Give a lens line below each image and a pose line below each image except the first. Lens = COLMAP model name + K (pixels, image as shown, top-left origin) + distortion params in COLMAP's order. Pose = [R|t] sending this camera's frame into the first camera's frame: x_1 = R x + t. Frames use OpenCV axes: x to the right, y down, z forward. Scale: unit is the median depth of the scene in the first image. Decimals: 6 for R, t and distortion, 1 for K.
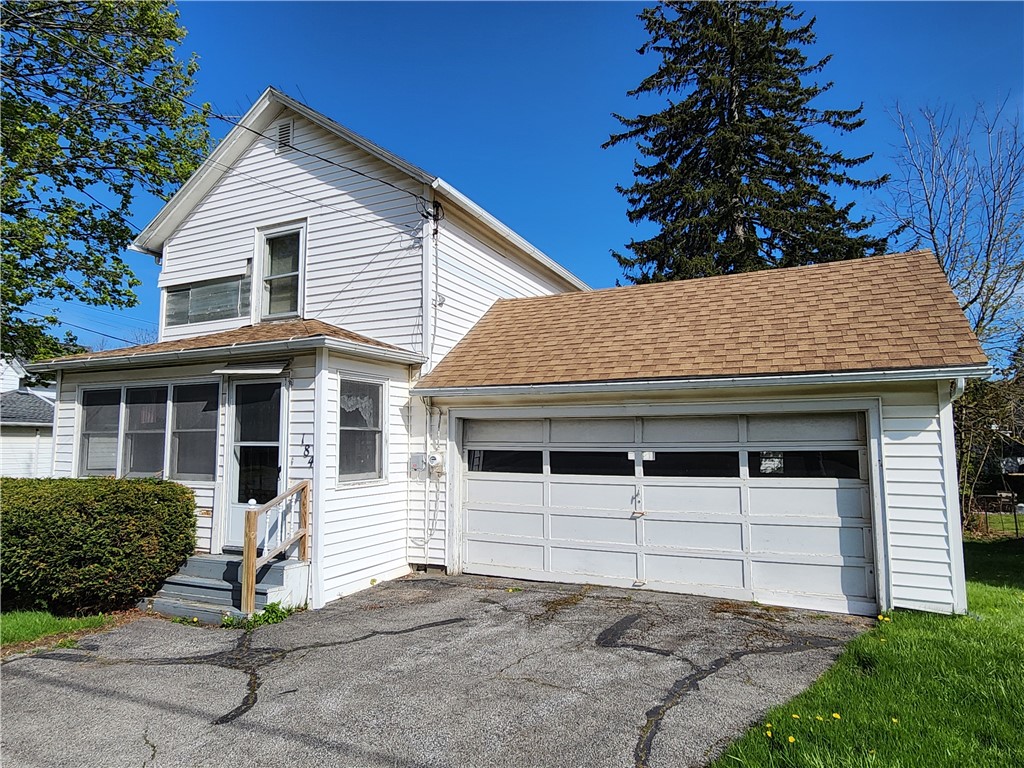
lens RADIAL K [[628.9, 0, 508.8], [0, 628.9, 382.7], [0, 0, 1]] dist [0.007073, 0.001856]
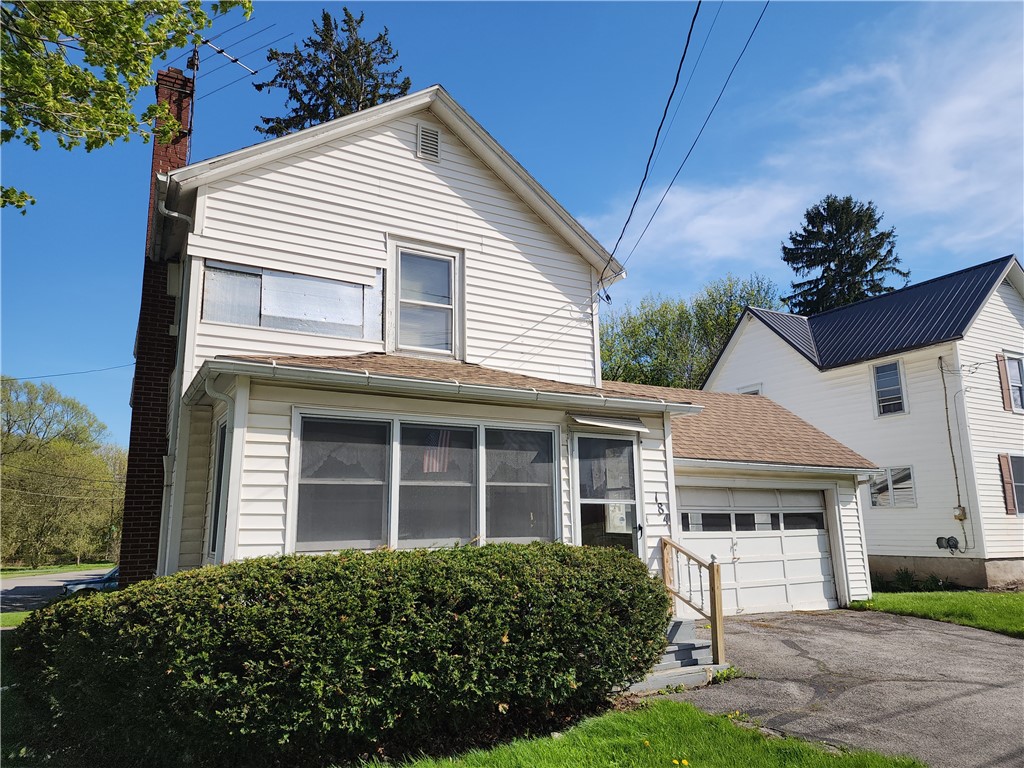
lens RADIAL K [[679.1, 0, 509.6], [0, 679.1, 386.1], [0, 0, 1]] dist [0.059435, -0.001294]
pose [[0.583637, 0.154445, 0.797192, -1.352521], [-0.072942, 0.987748, -0.137961, 0.077280], [-0.808732, 0.022371, 0.587751, 0.505360]]
